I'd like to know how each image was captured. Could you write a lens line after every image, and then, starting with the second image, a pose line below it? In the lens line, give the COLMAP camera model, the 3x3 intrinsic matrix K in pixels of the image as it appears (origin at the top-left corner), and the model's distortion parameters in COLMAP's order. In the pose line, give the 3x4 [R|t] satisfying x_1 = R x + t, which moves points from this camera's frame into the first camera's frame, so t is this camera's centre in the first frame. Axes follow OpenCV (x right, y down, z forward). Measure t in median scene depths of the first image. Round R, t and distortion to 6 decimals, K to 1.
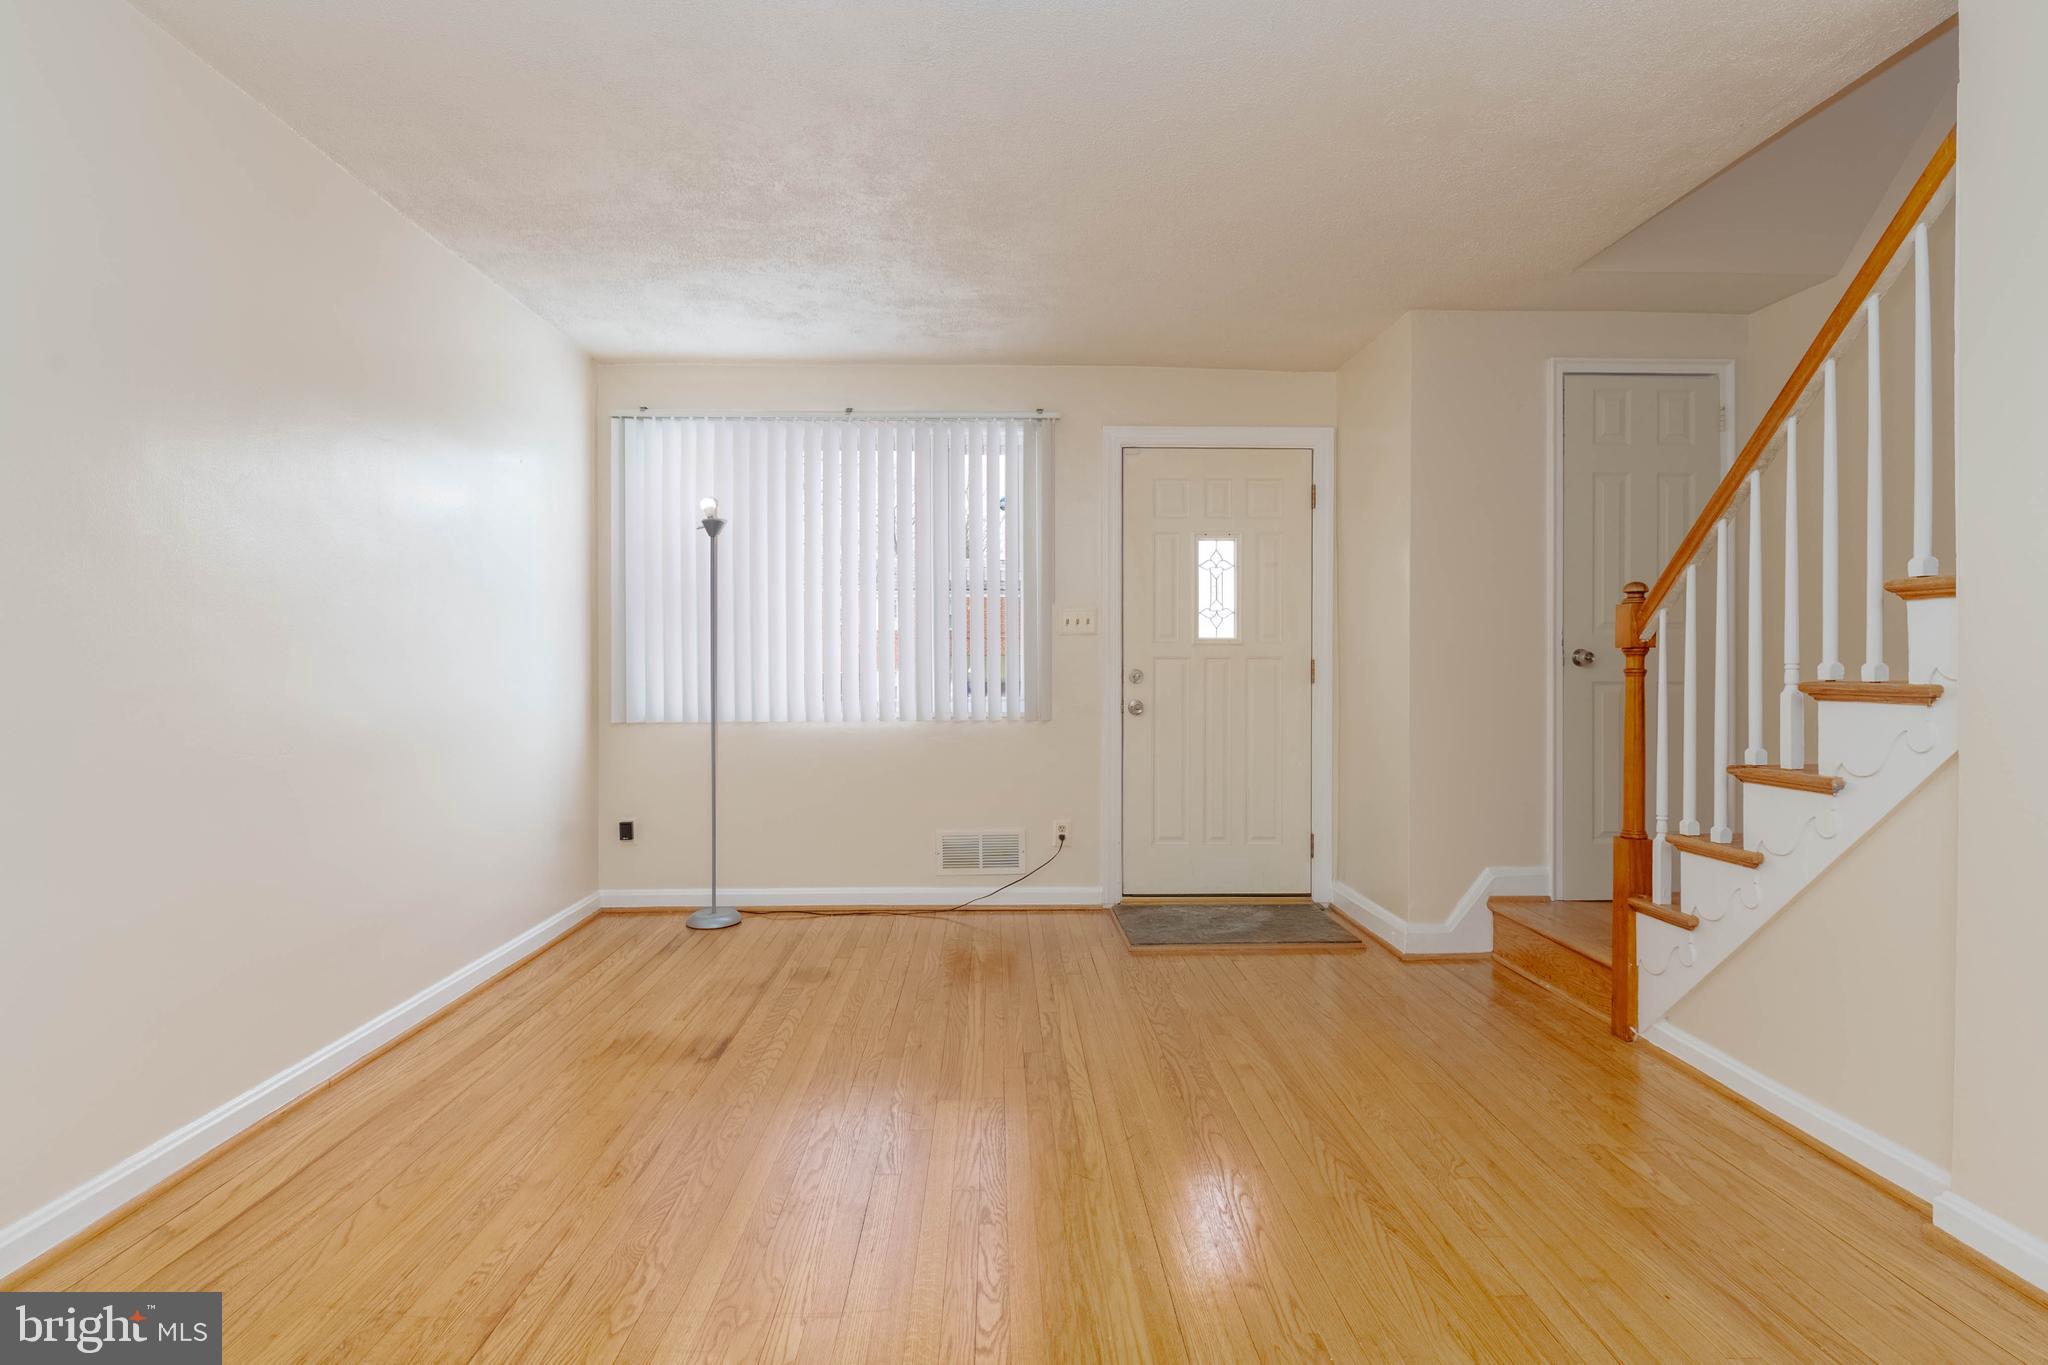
lens RADIAL K [[1026.6, 0, 1027.7], [0, 1026.6, 675.1], [0, 0, 1]] dist [0.000436, -0.005336]
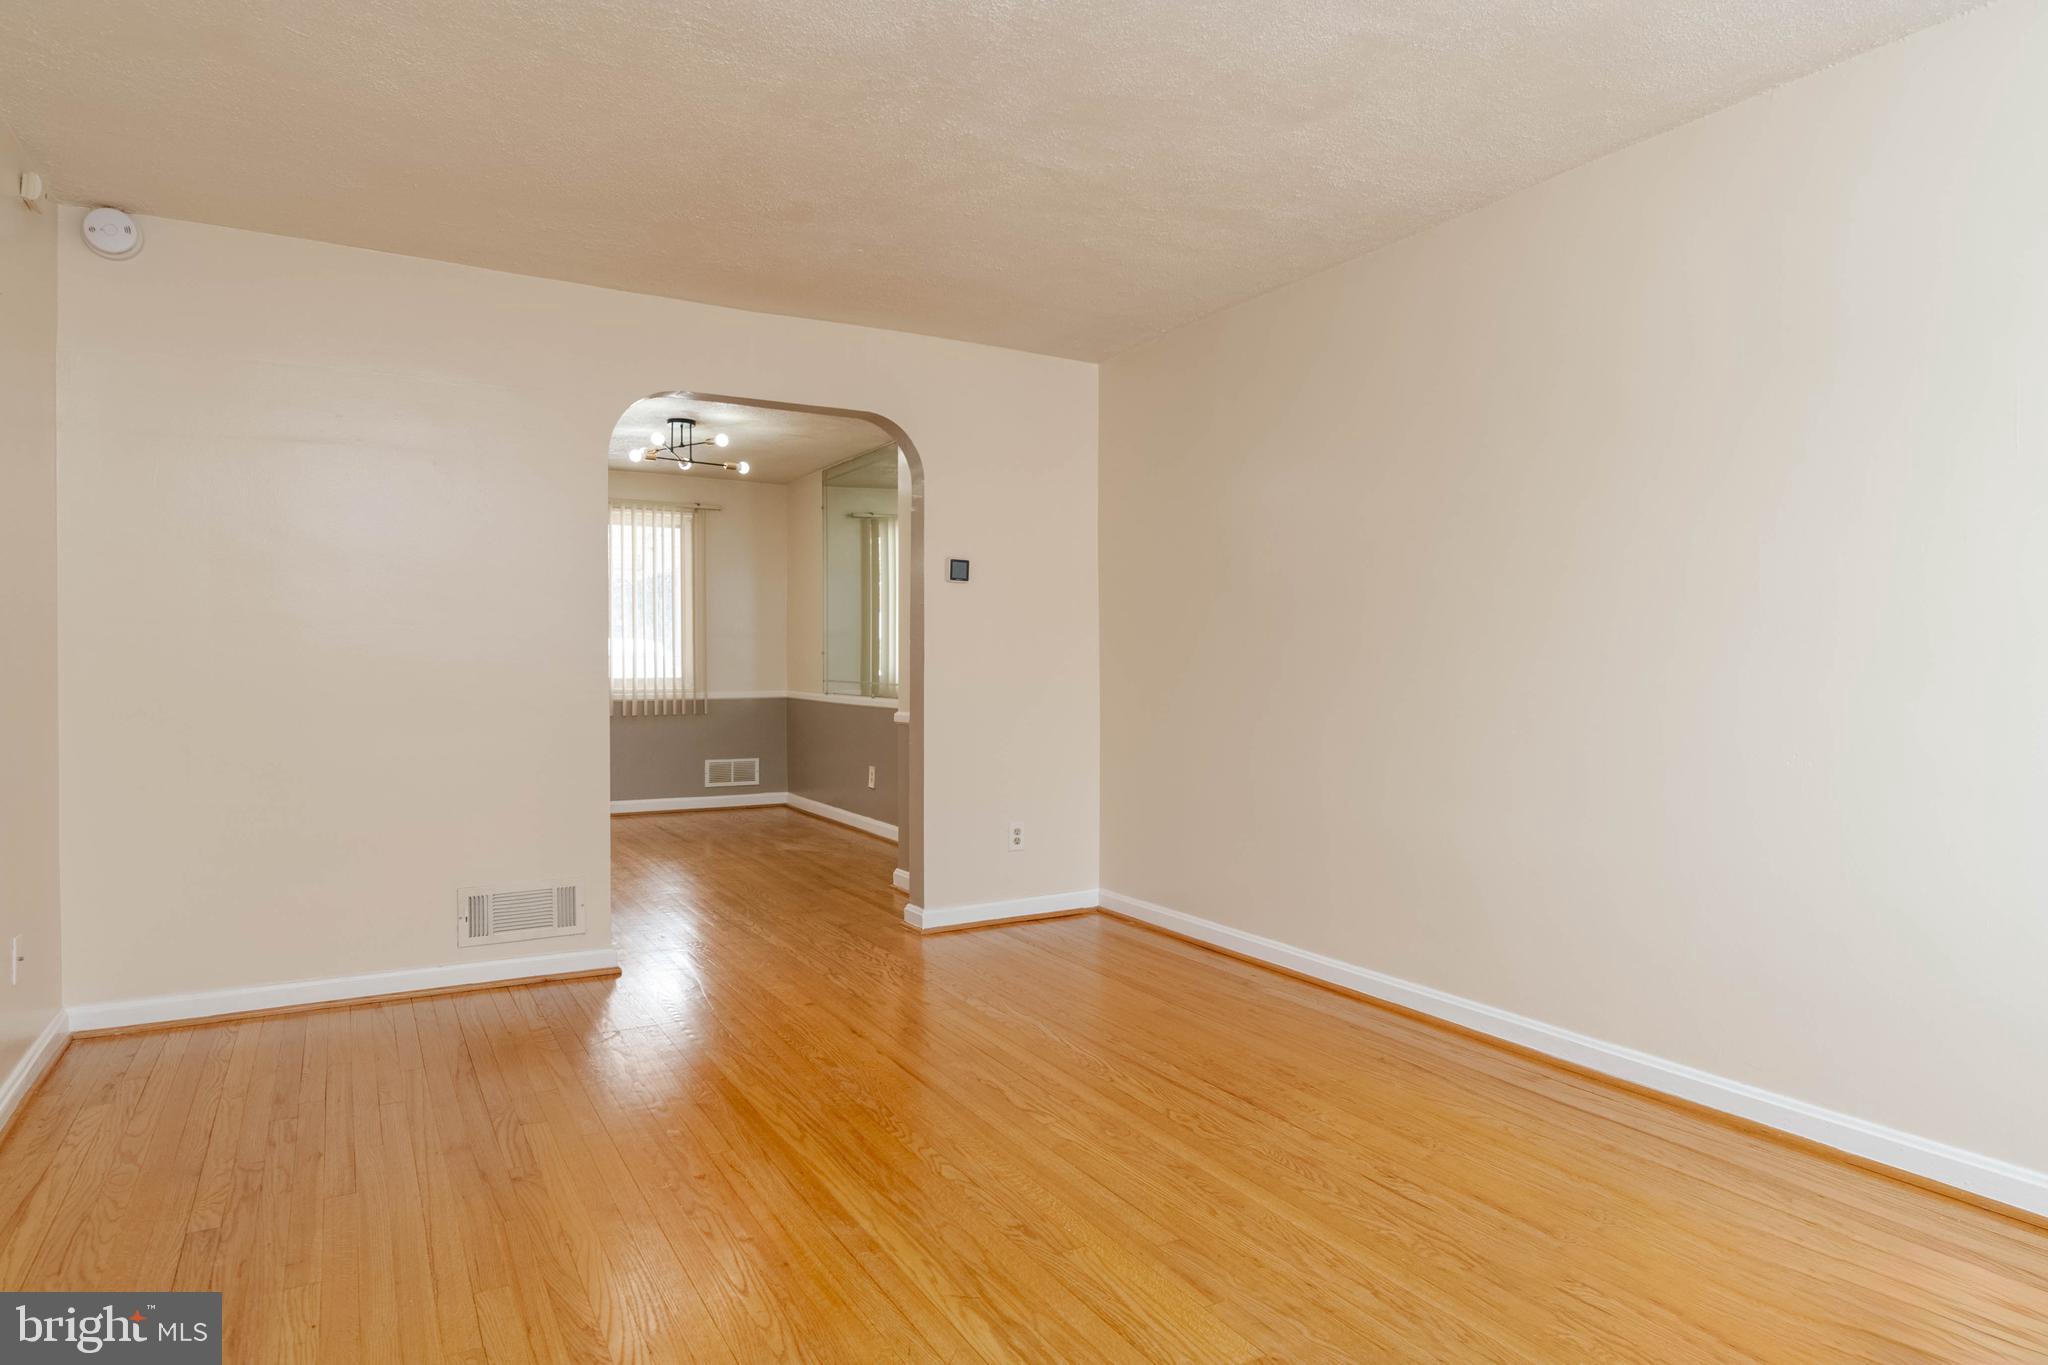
lens RADIAL K [[1200.3, 0, 1029.9], [0, 1200.3, 683.1], [0, 0, 1]] dist [0.003183, 0.001160]
pose [[-0.882087, 0.007764, -0.471022, 0.265152], [-0.004597, 0.999675, 0.025086, -0.010736], [0.471064, 0.024294, -0.881765, 1.084258]]
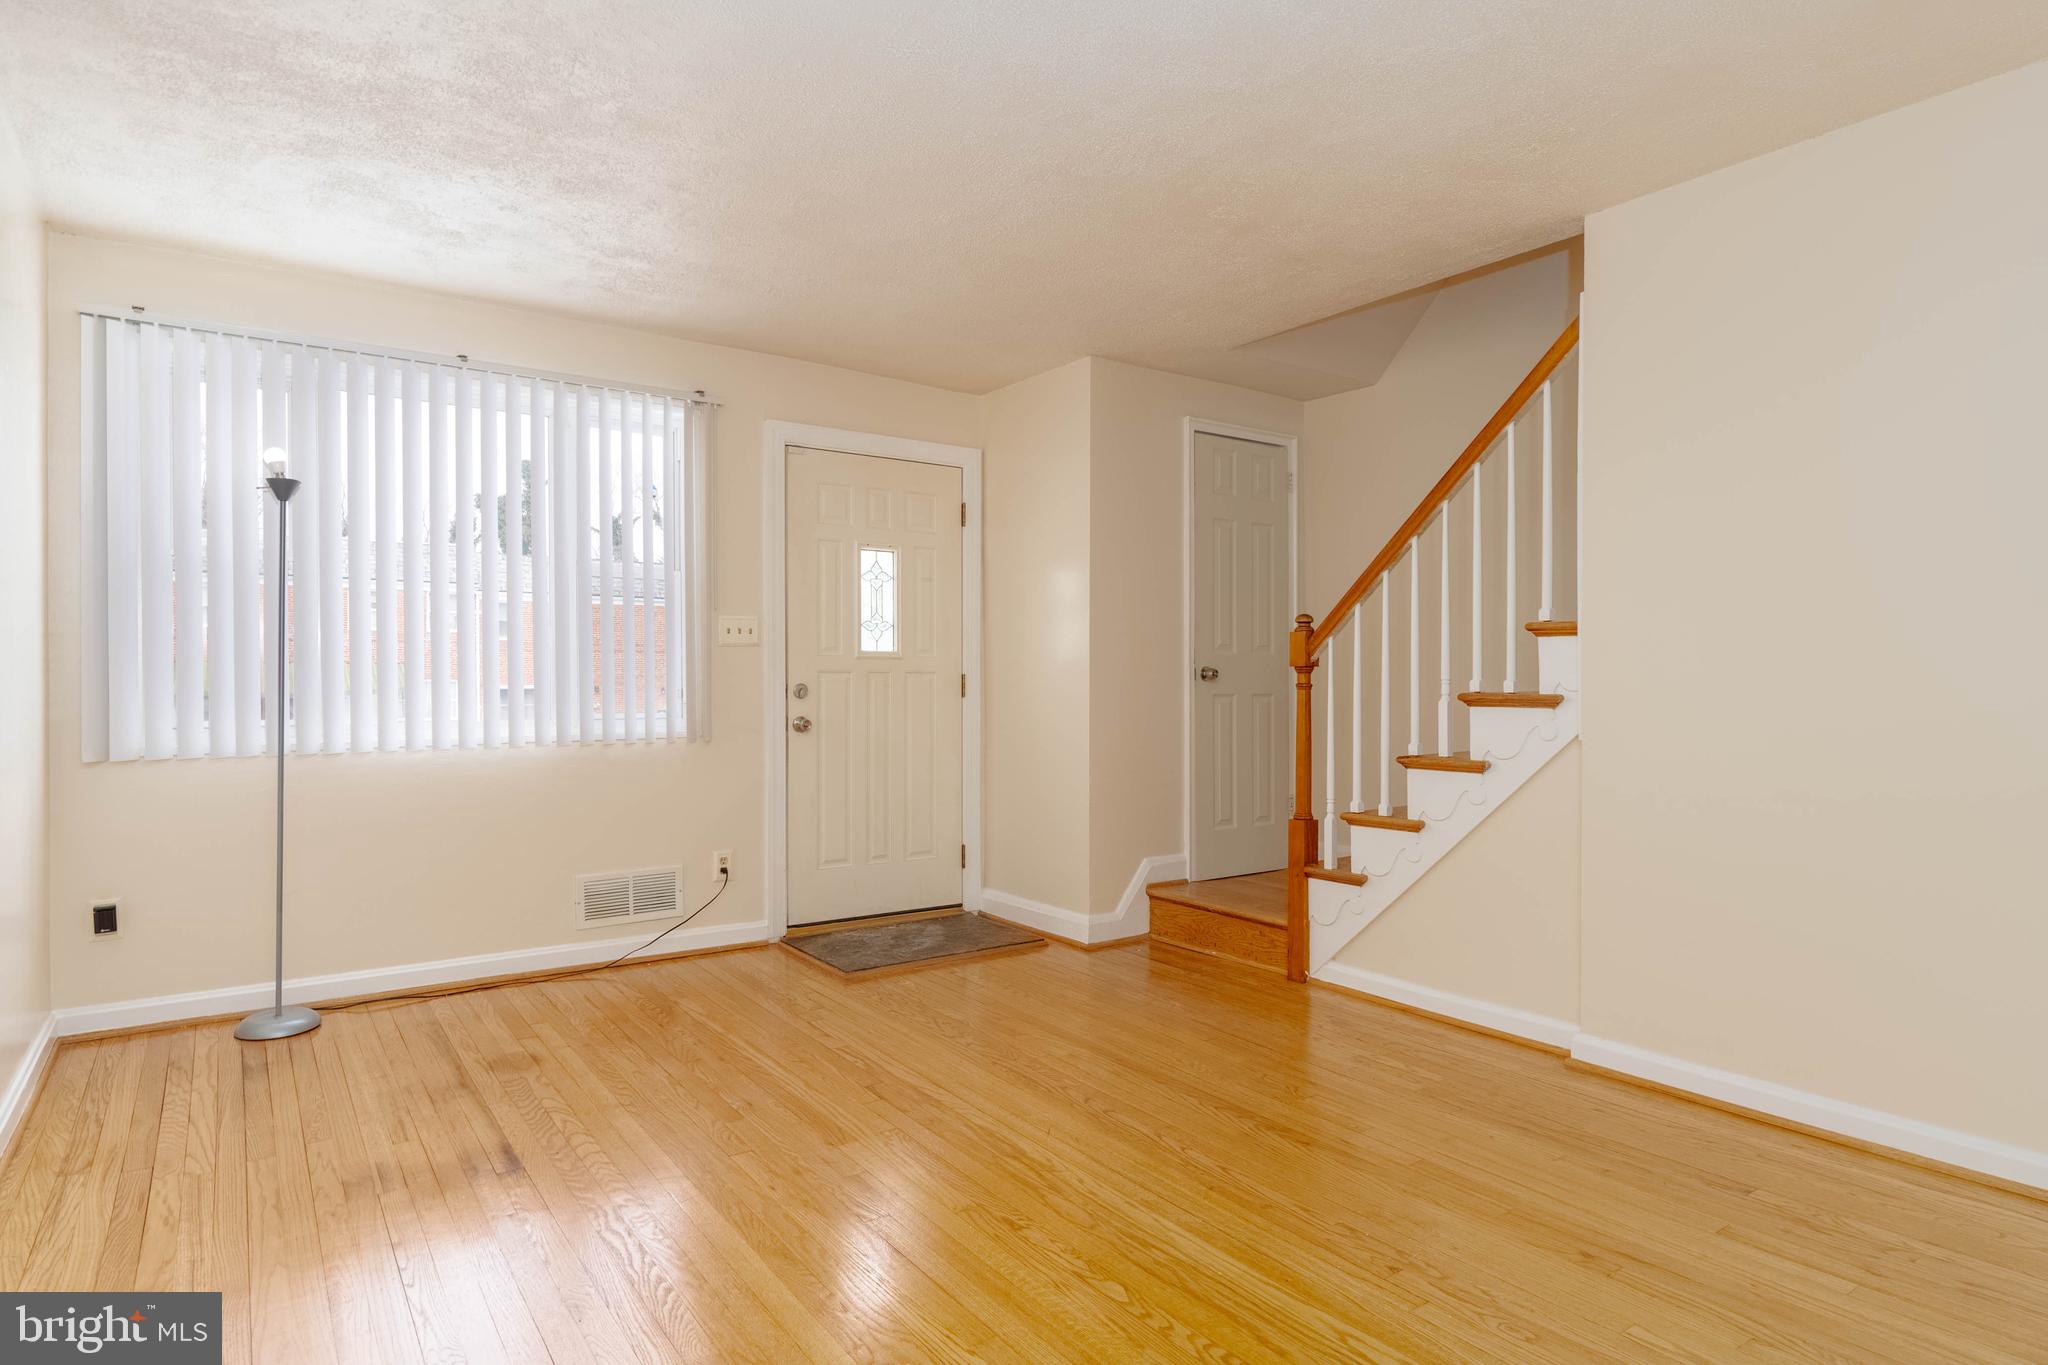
lens RADIAL K [[1124.7, 0, 1039.4], [0, 1124.7, 687.6], [0, 0, 1]] dist [0.005686, -0.004967]
pose [[0.832361, -0.001646, 0.554231, -0.344877], [0.002580, 0.999996, -0.000905, -0.000449], [-0.554228, 0.002184, 0.832362, 0.032349]]
